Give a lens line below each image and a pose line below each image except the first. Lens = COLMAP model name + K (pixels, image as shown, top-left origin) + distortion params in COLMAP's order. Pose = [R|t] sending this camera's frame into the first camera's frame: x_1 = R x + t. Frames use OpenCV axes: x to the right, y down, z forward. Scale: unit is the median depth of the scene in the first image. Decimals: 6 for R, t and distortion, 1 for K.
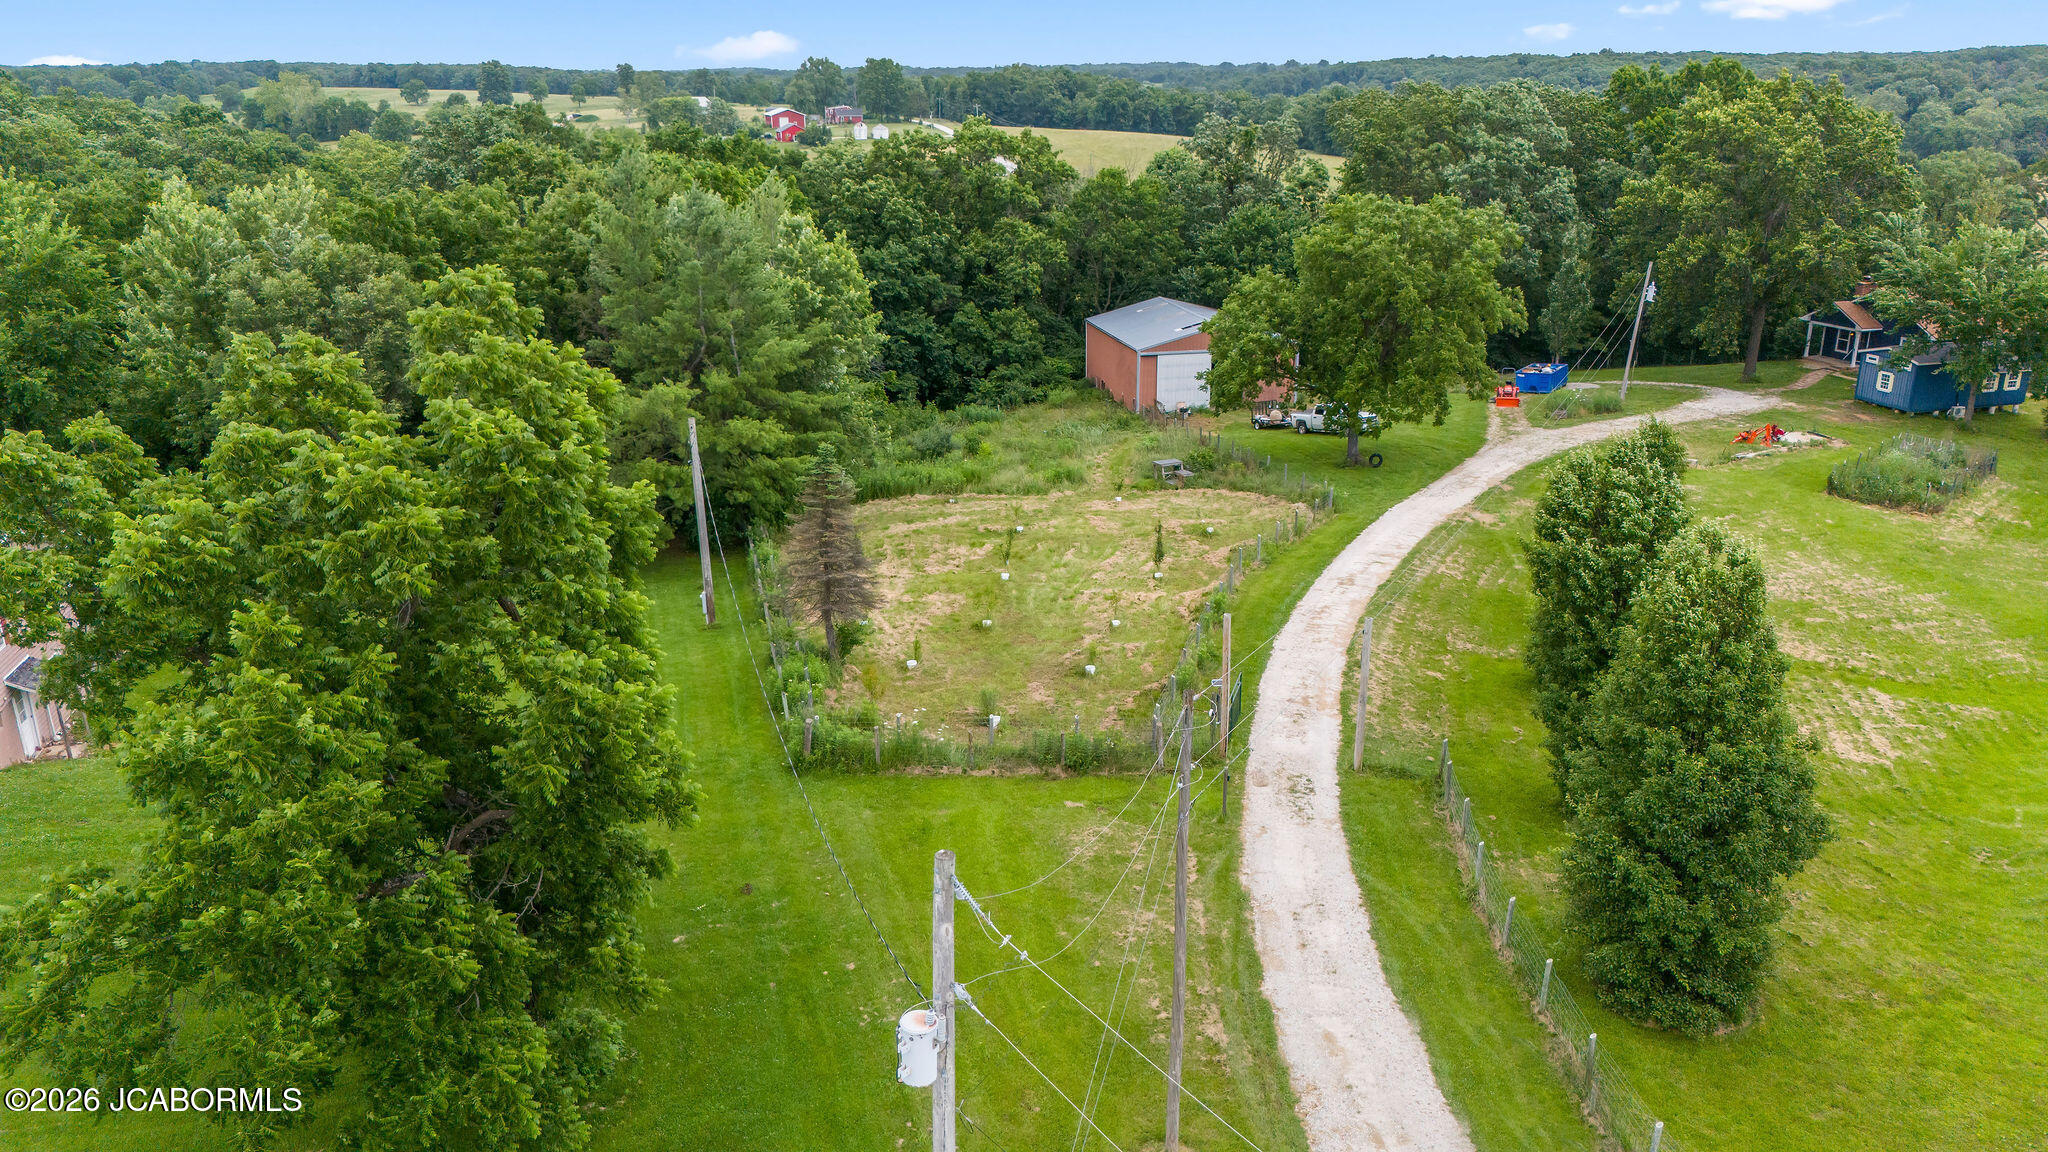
lens RADIAL K [[1499.8, 0, 1024.0], [0, 1499.8, 576.0], [0, 0, 1]] dist [0.073965, -0.092621]
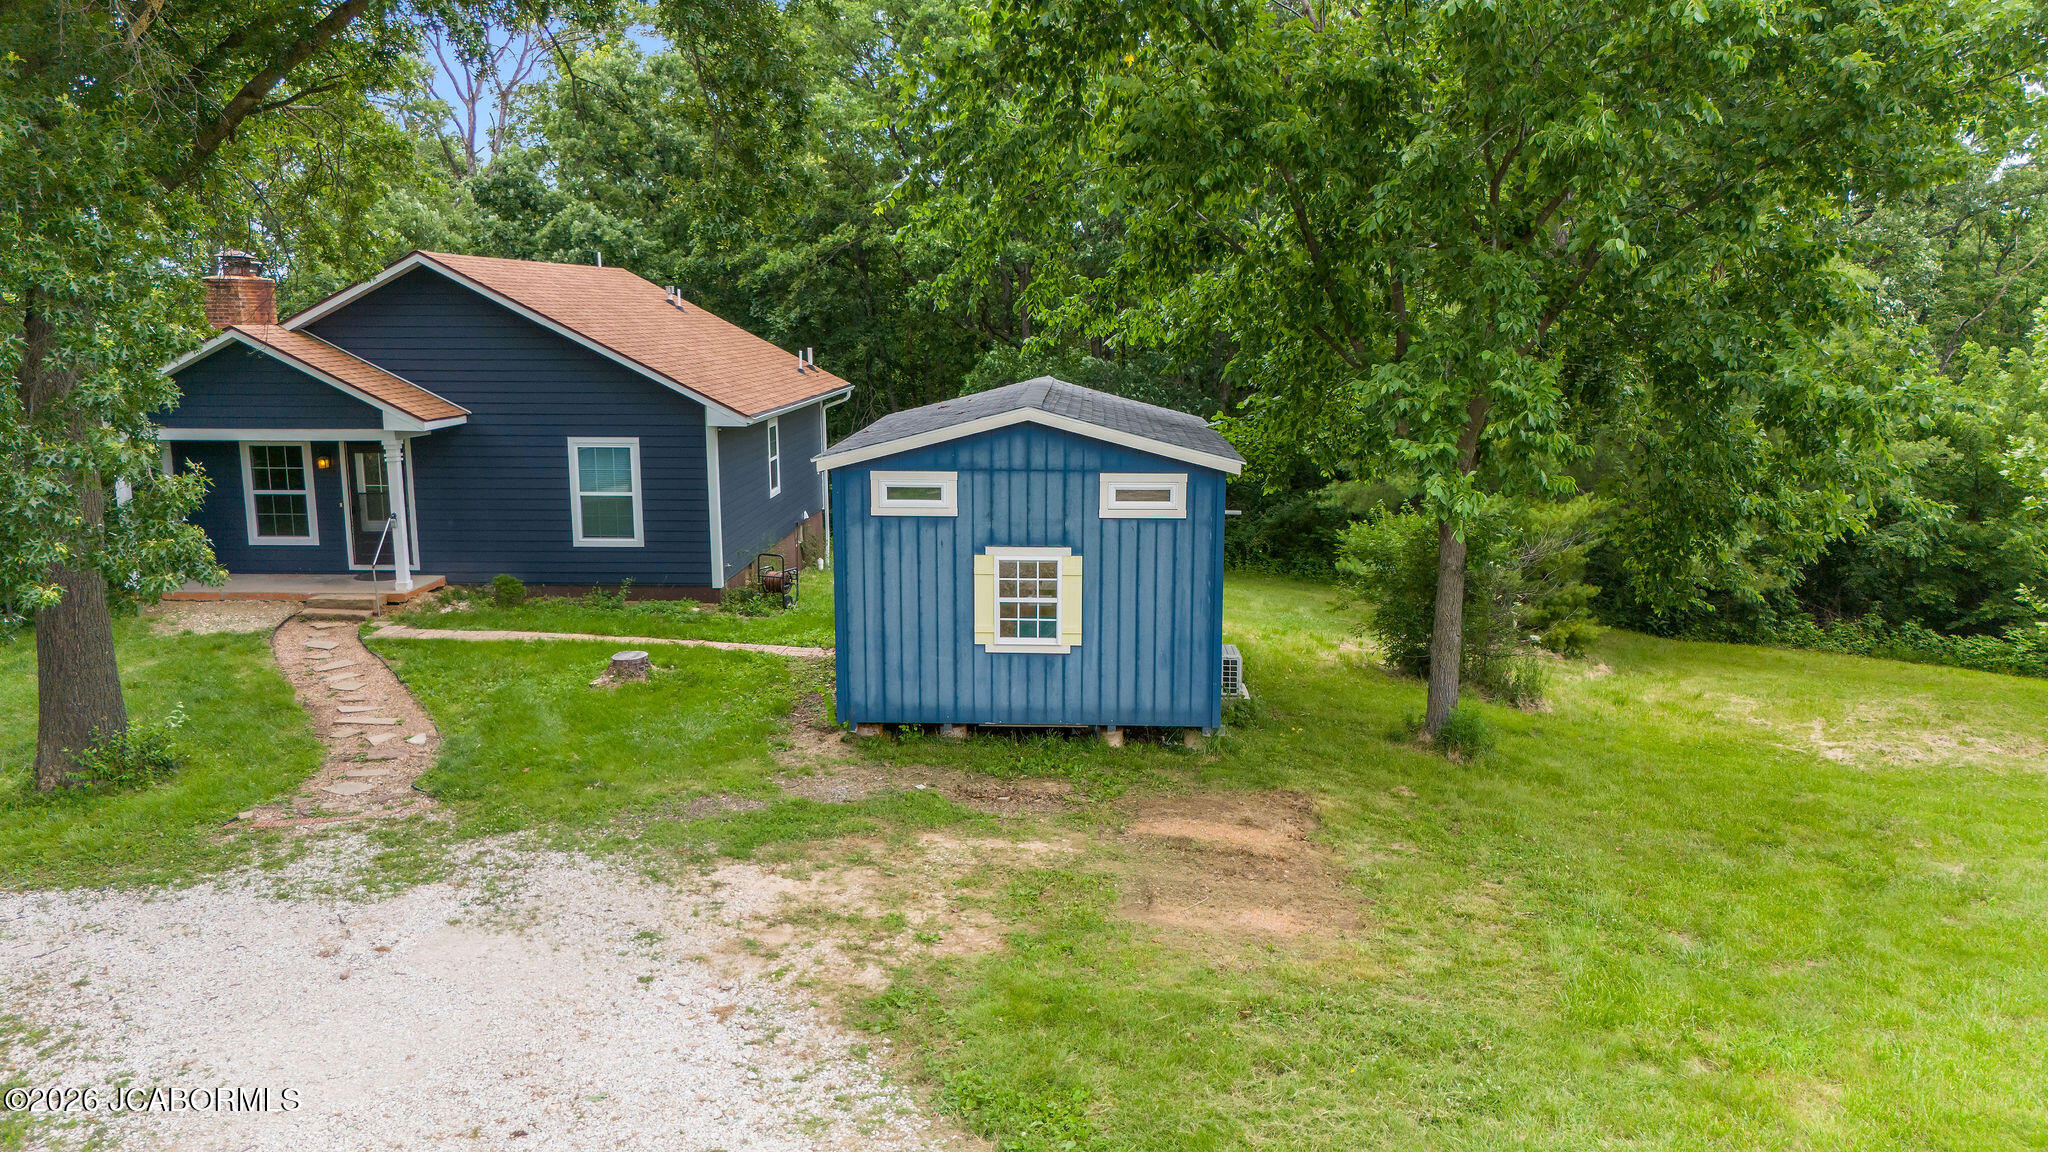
lens RADIAL K [[1518.5, 0, 1024.0], [0, 1518.5, 576.0], [0, 0, 1]] dist [0.119077, -0.204613]
pose [[0.301661, -0.155523, 0.940645, 0.395375], [0.294559, 0.953542, 0.063192, -0.142113], [-0.906772, 0.258013, 0.333457, 0.938191]]
